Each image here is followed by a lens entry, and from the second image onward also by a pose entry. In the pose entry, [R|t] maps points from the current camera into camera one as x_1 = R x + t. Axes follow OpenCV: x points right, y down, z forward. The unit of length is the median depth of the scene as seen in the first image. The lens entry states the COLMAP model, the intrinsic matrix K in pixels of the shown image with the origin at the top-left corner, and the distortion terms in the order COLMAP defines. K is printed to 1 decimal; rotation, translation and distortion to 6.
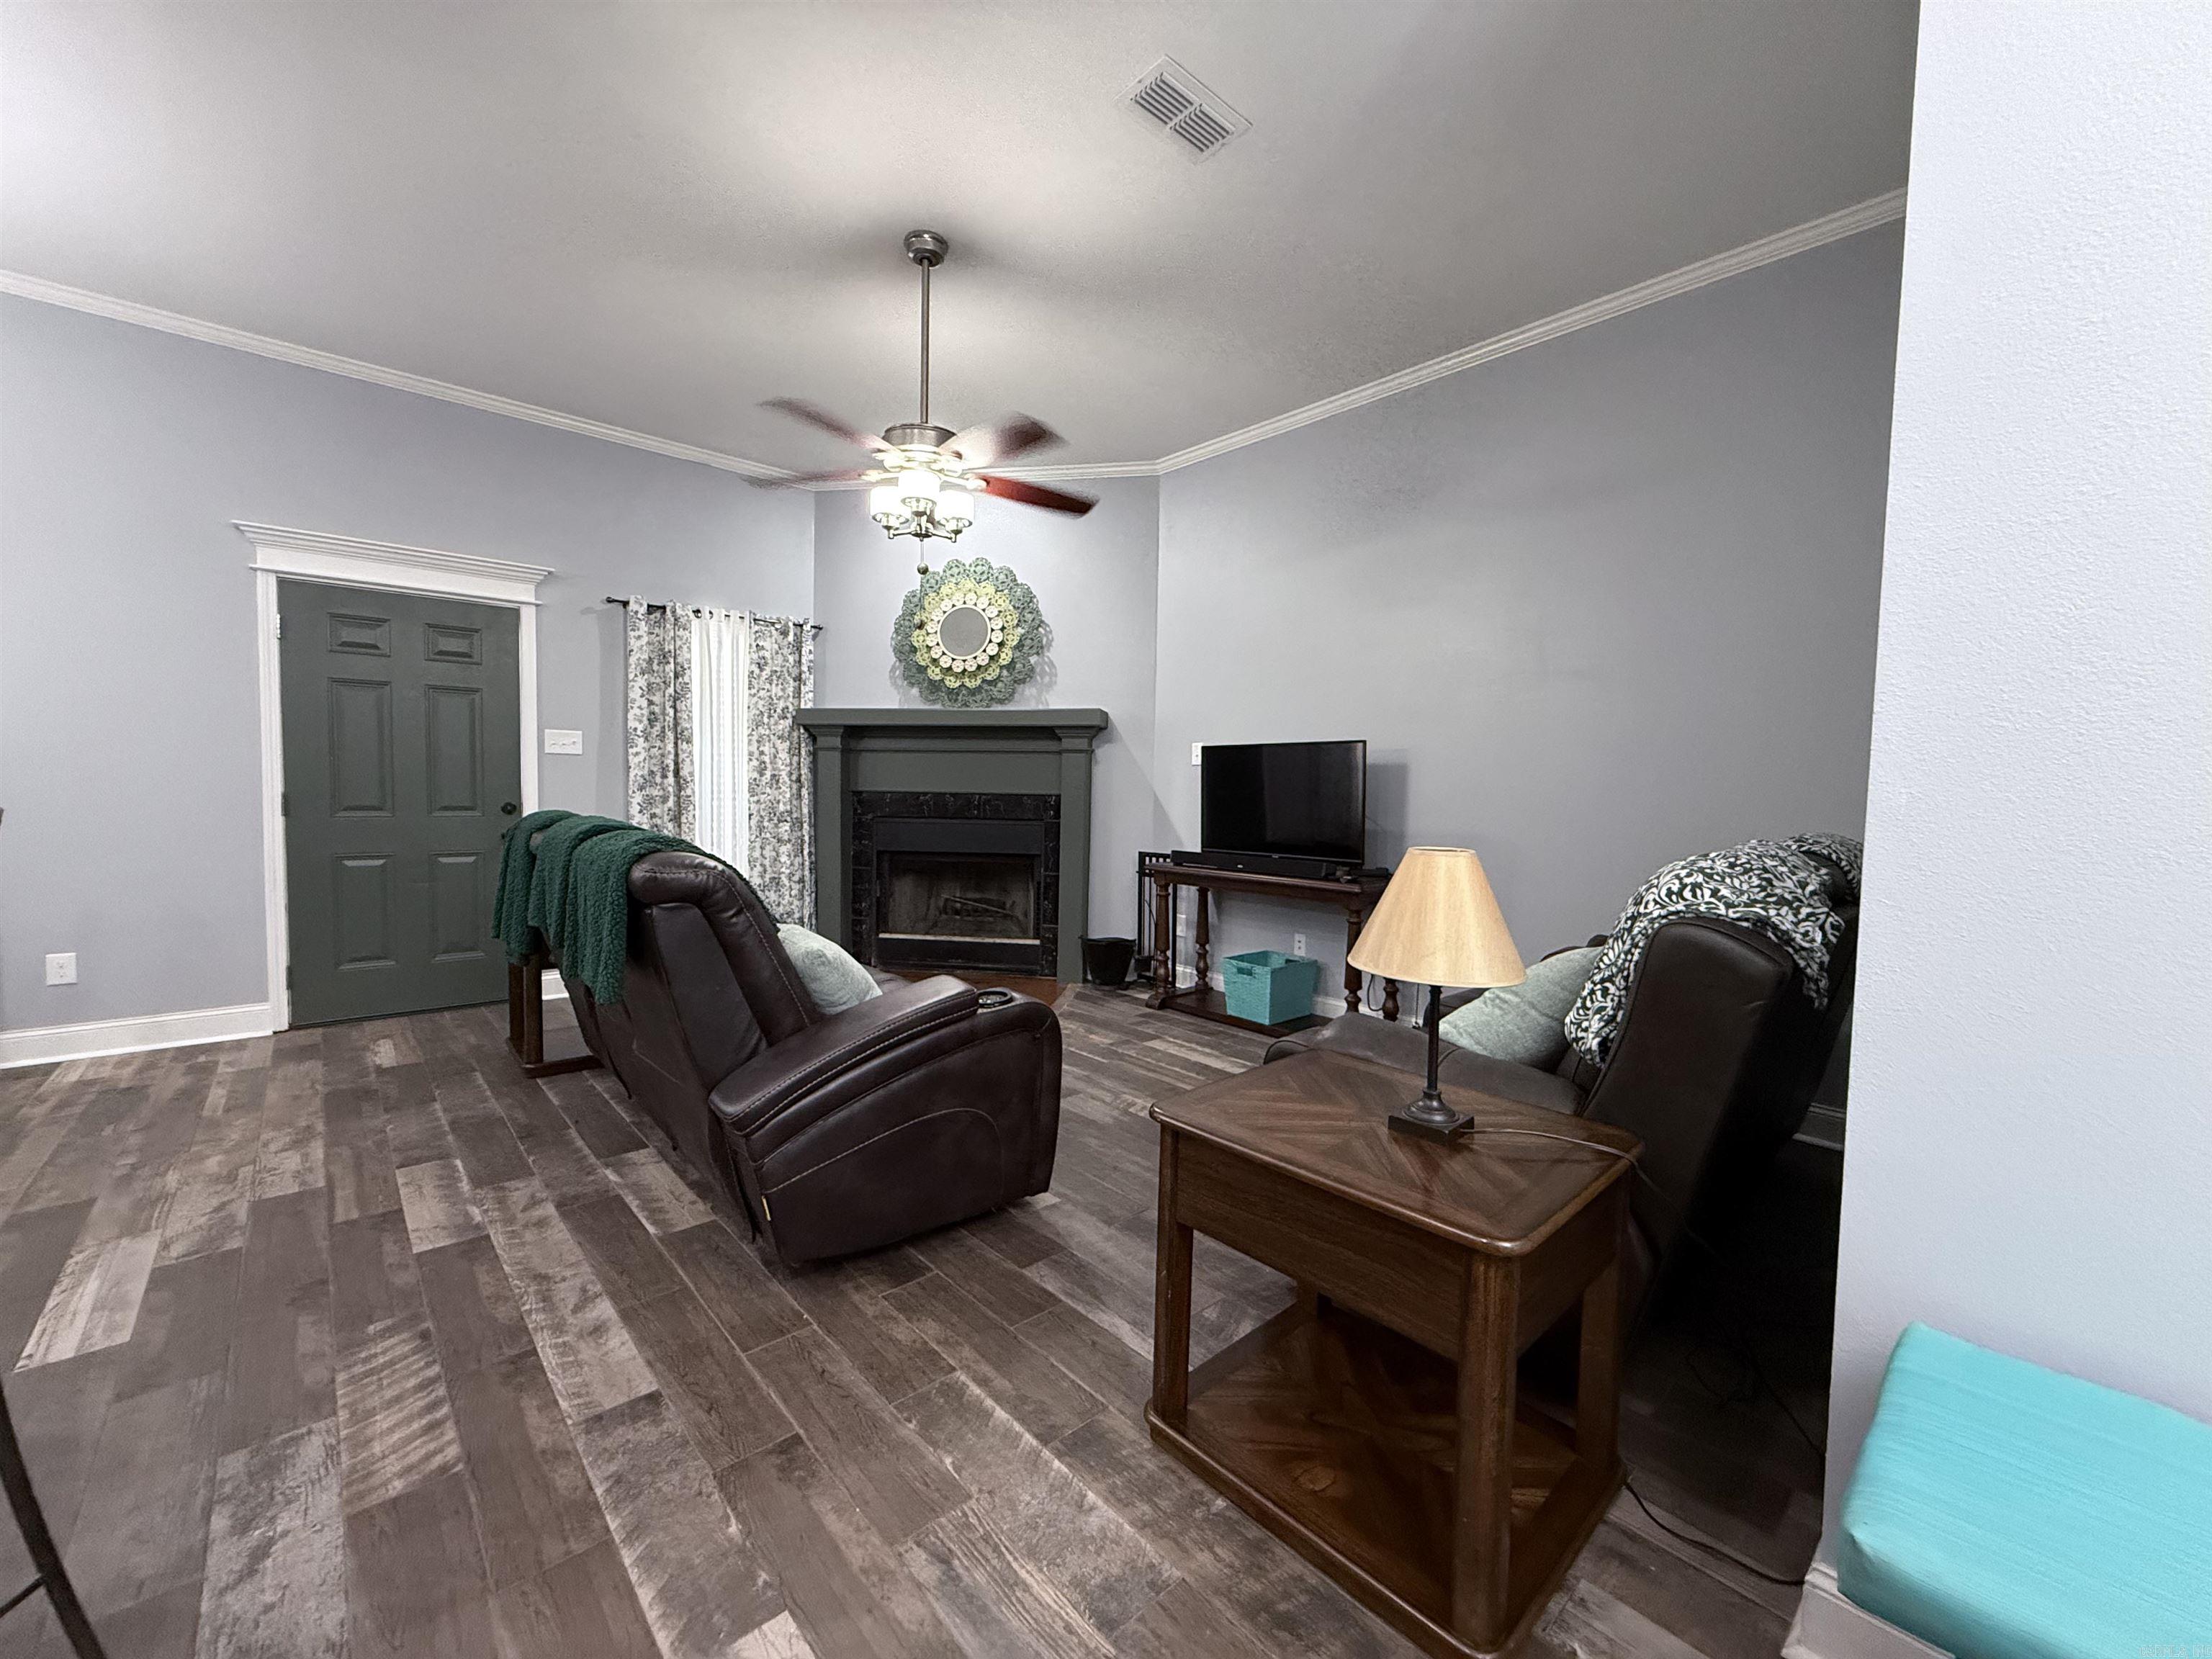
lens RADIAL K [[877.4, 0, 1106.0], [0, 877.4, 829.5], [0, 0, 1]] dist [-0.000618, -0.000142]
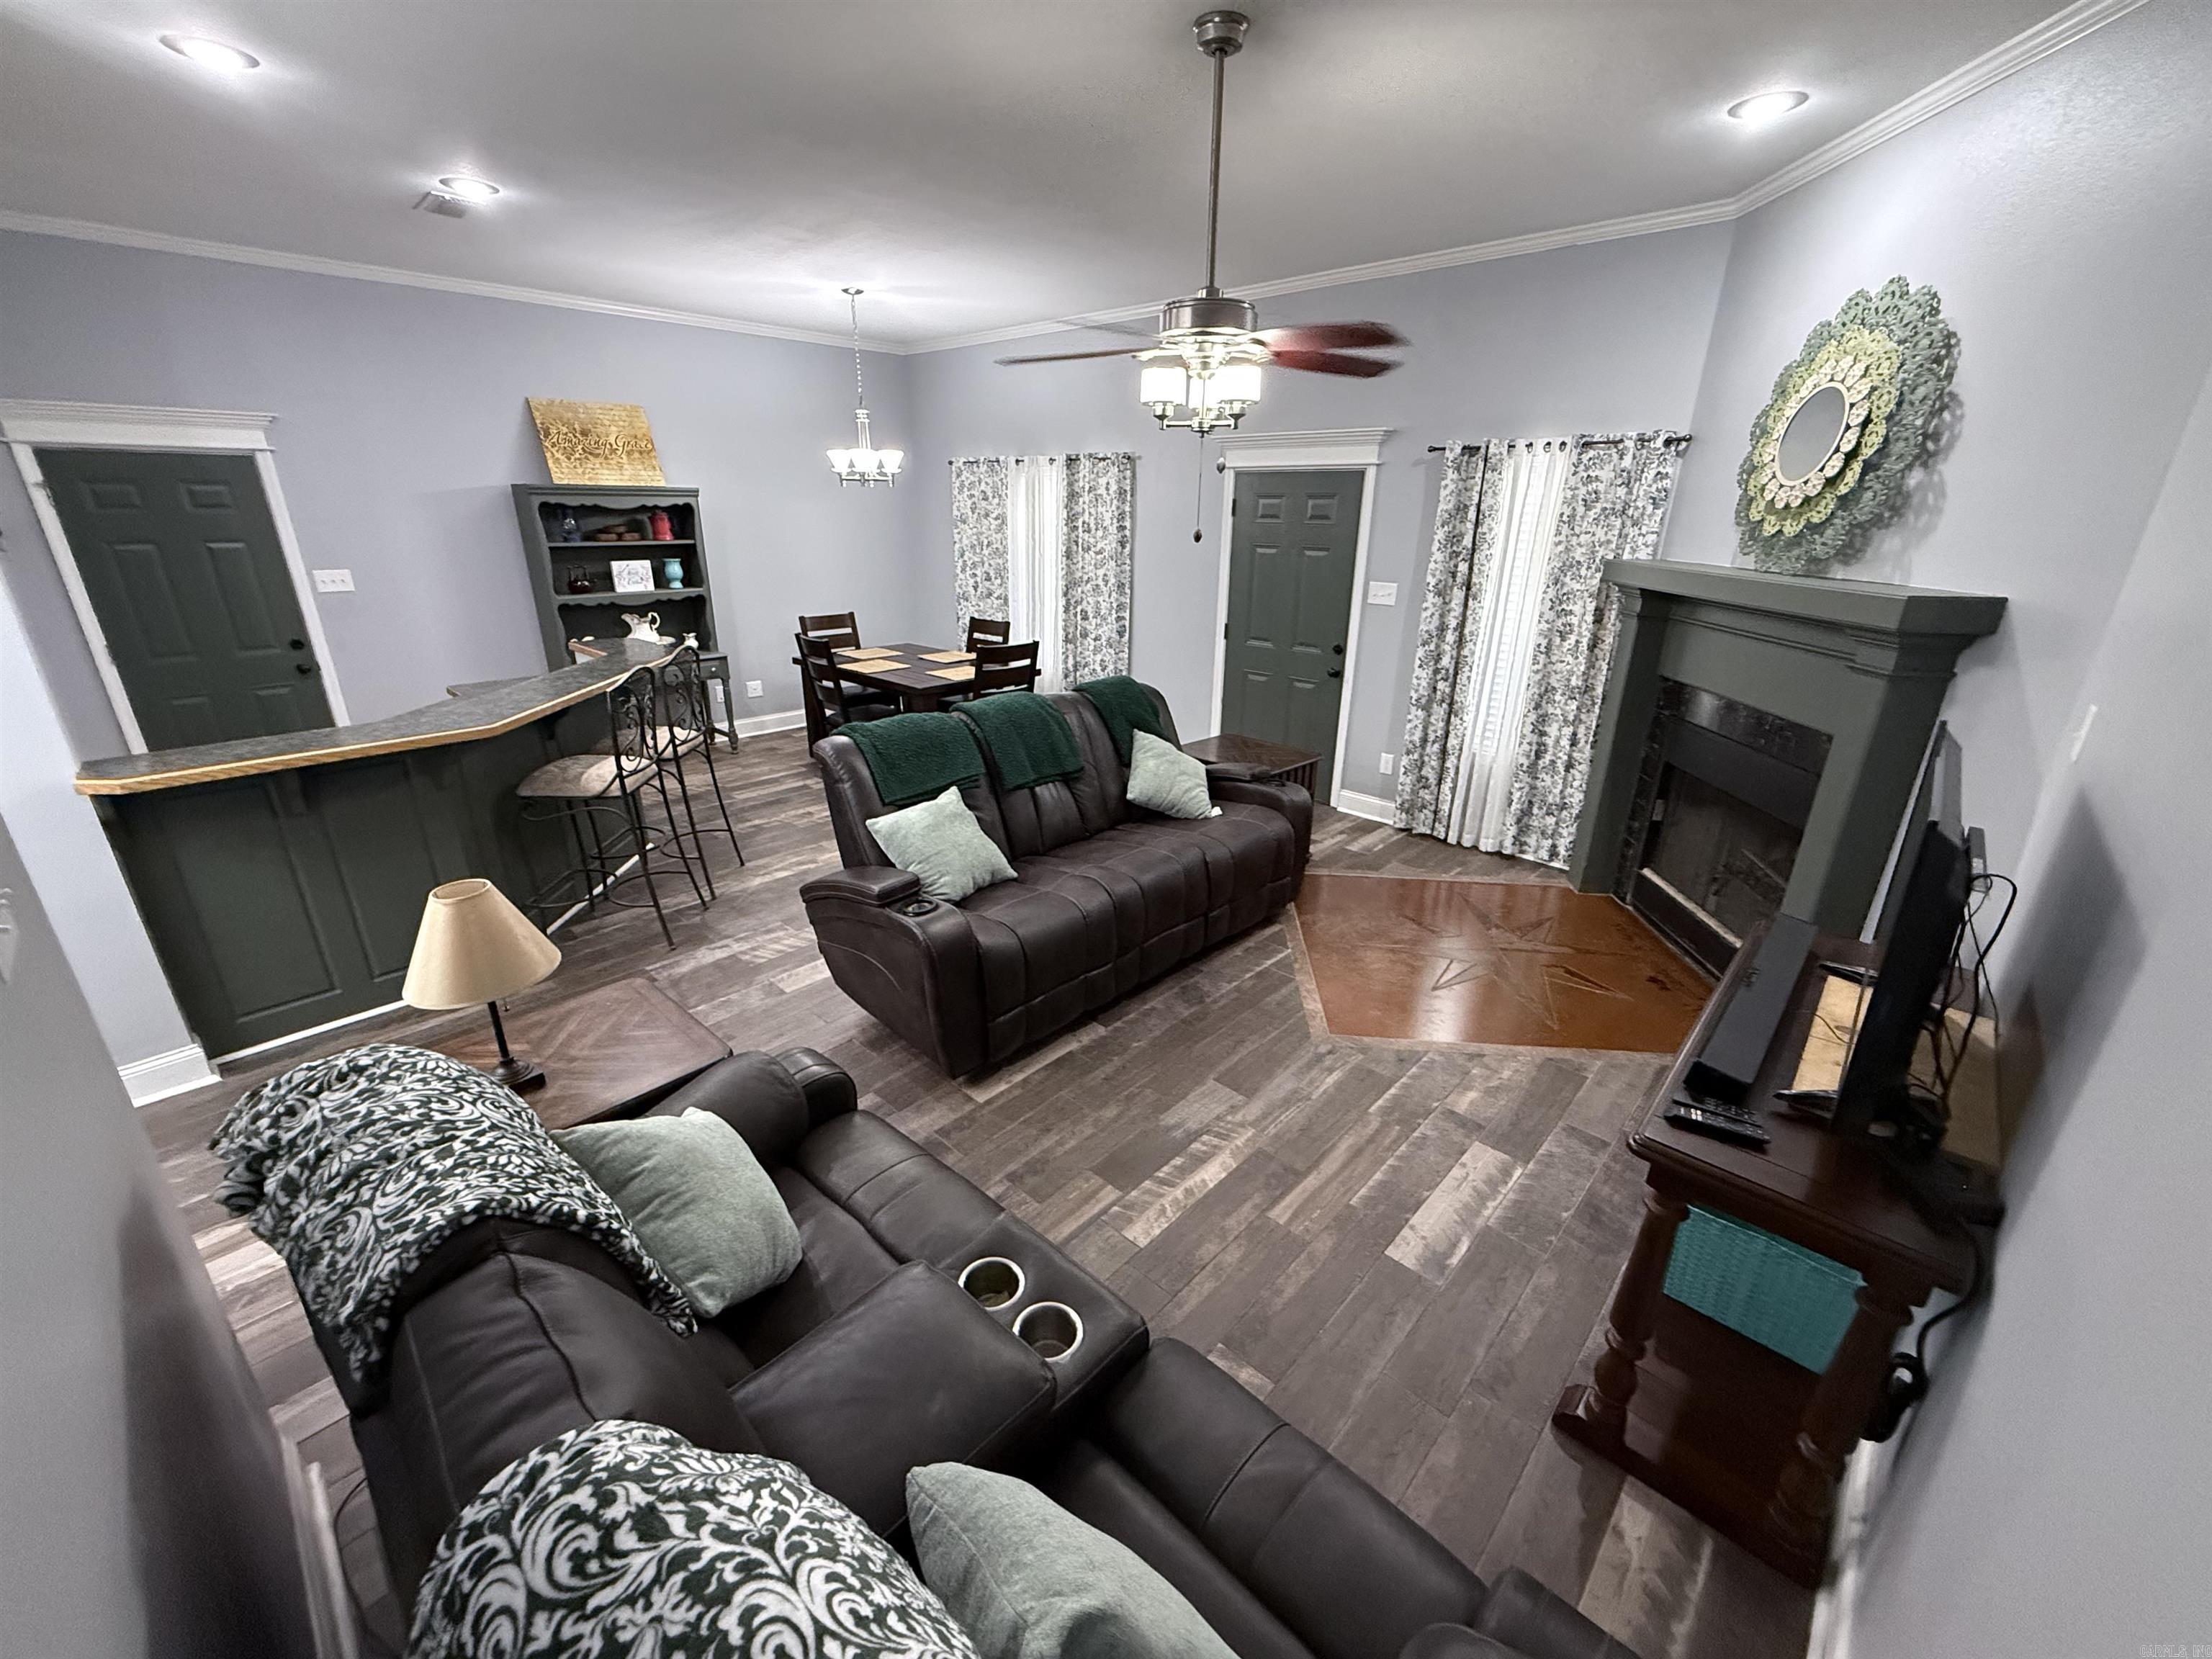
lens RADIAL K [[888.8, 0, 1099.7], [0, 888.8, 831.9], [0, 0, 1]] dist [-0.000438, -0.000148]
pose [[0.076487, 0.331926, -0.940199, 0.497287], [-0.057365, 0.942865, 0.328200, -0.161283], [0.995419, 0.028831, 0.091158, 0.546944]]
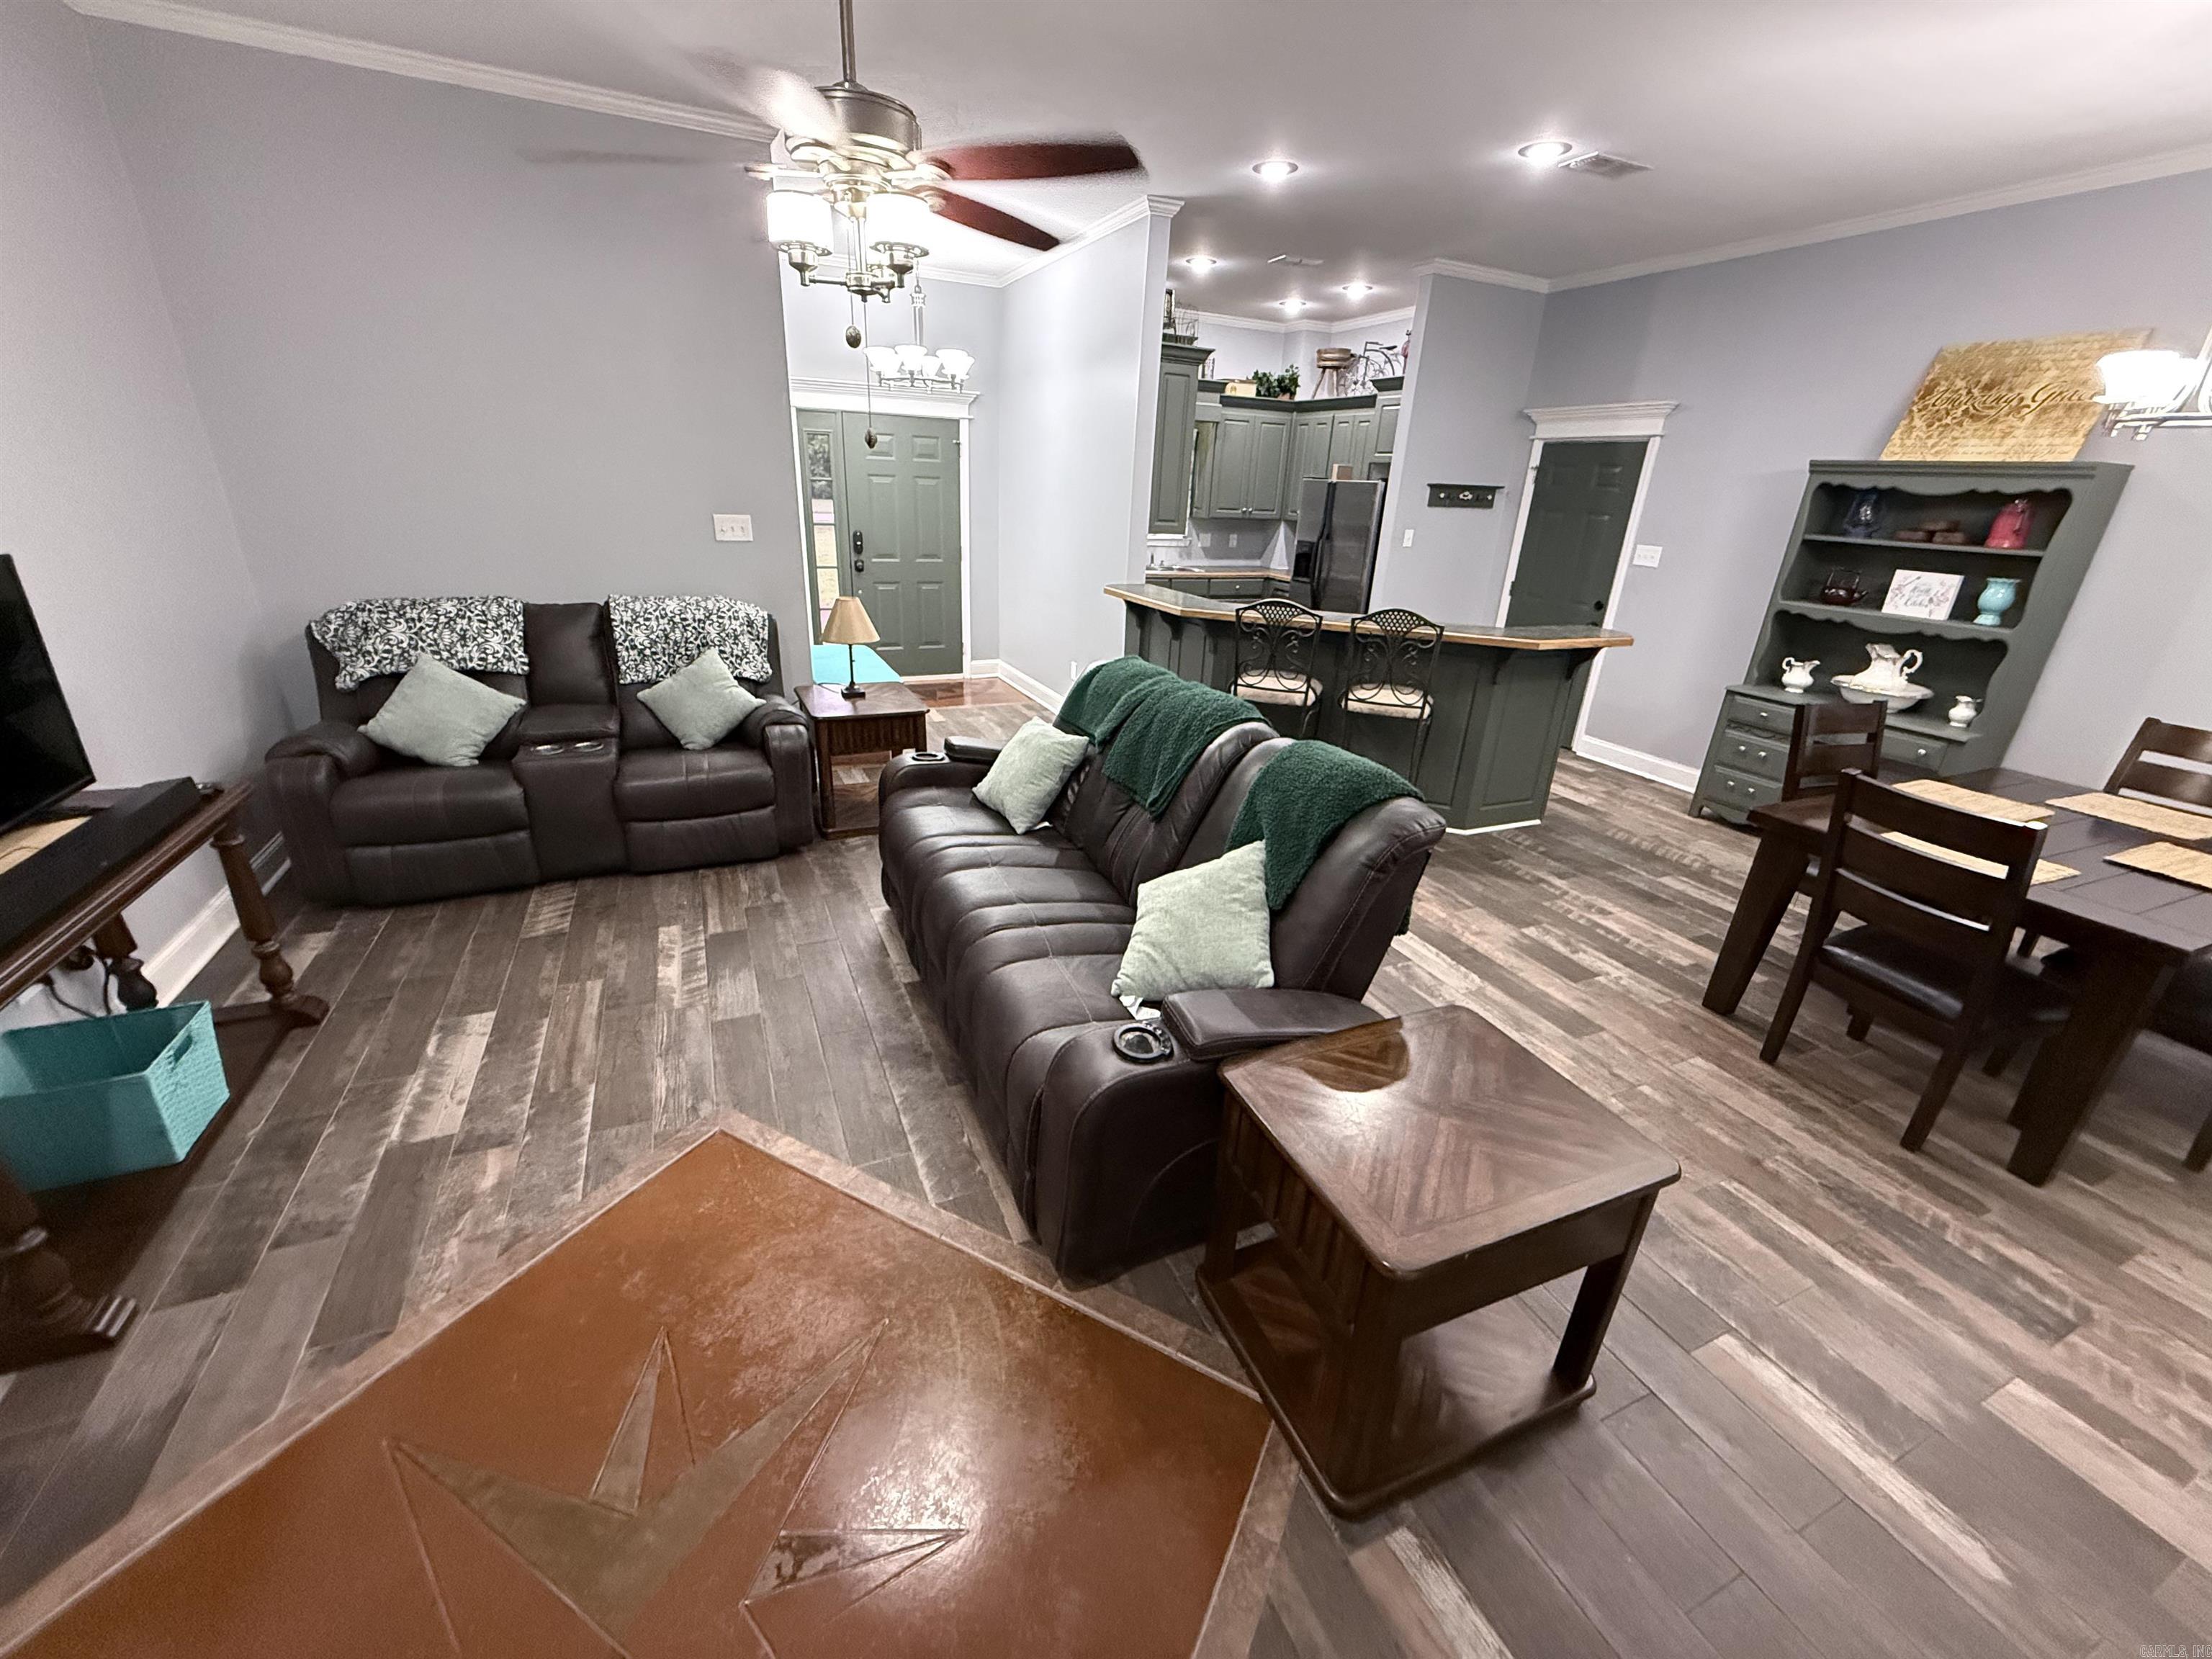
lens RADIAL K [[888.8, 0, 1099.7], [0, 888.8, 831.9], [0, 0, 1]] dist [-0.000438, -0.000148]
pose [[-0.947208, -0.170432, 0.271570, -0.411169], [-0.043844, 0.907911, 0.416863, -0.167450], [-0.317608, 0.382950, -0.867453, 1.104575]]
